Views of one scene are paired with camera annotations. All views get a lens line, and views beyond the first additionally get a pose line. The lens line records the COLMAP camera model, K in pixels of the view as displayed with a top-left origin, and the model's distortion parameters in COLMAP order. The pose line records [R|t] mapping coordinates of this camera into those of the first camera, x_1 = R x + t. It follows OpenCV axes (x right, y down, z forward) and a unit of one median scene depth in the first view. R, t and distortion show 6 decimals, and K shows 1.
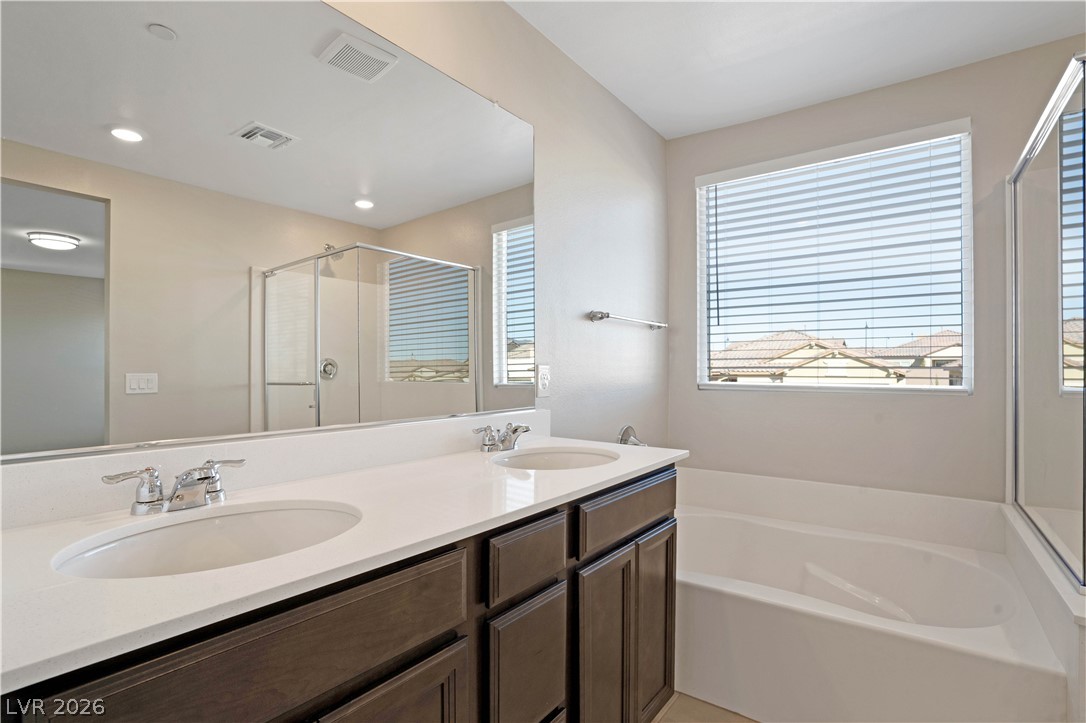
lens RADIAL K [[512.0, 0, 539.9], [0, 512.0, 366.0], [0, 0, 1]] dist [-0.055336, 0.023175]
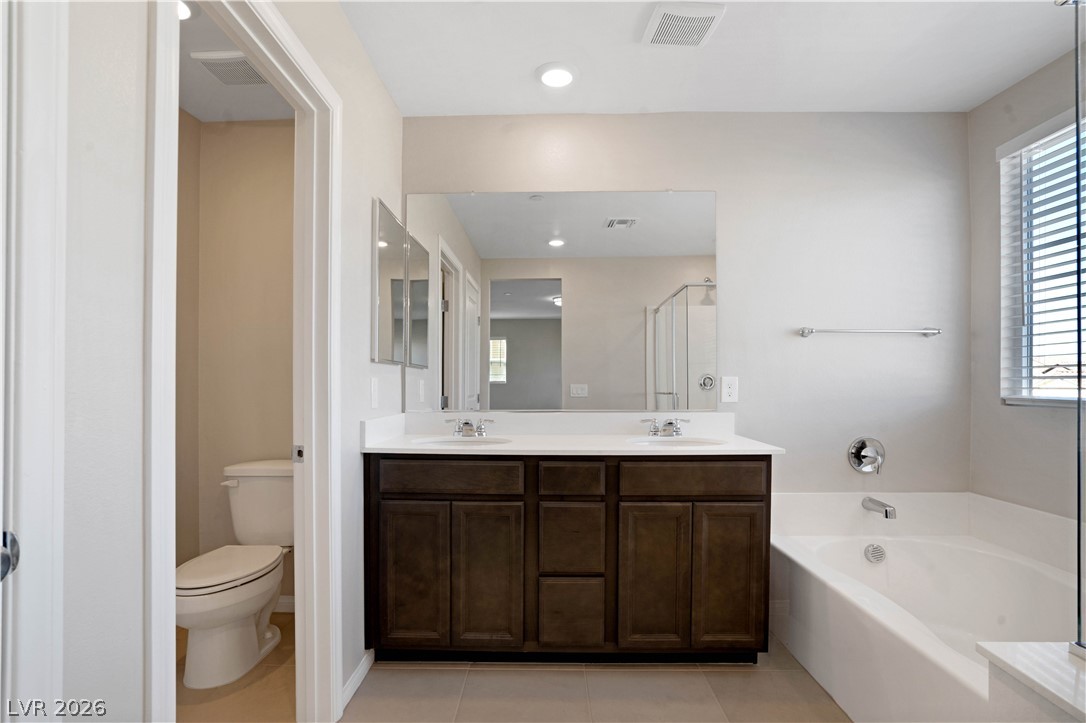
lens RADIAL K [[520.5, 0, 538.6], [0, 520.5, 384.0], [0, 0, 1]] dist [-0.058125, 0.025815]
pose [[0.591471, 0.000645, -0.806326, 0.526844], [0.006791, 0.999960, 0.005781, 0.001929], [0.806297, -0.008895, 0.591444, -0.088457]]
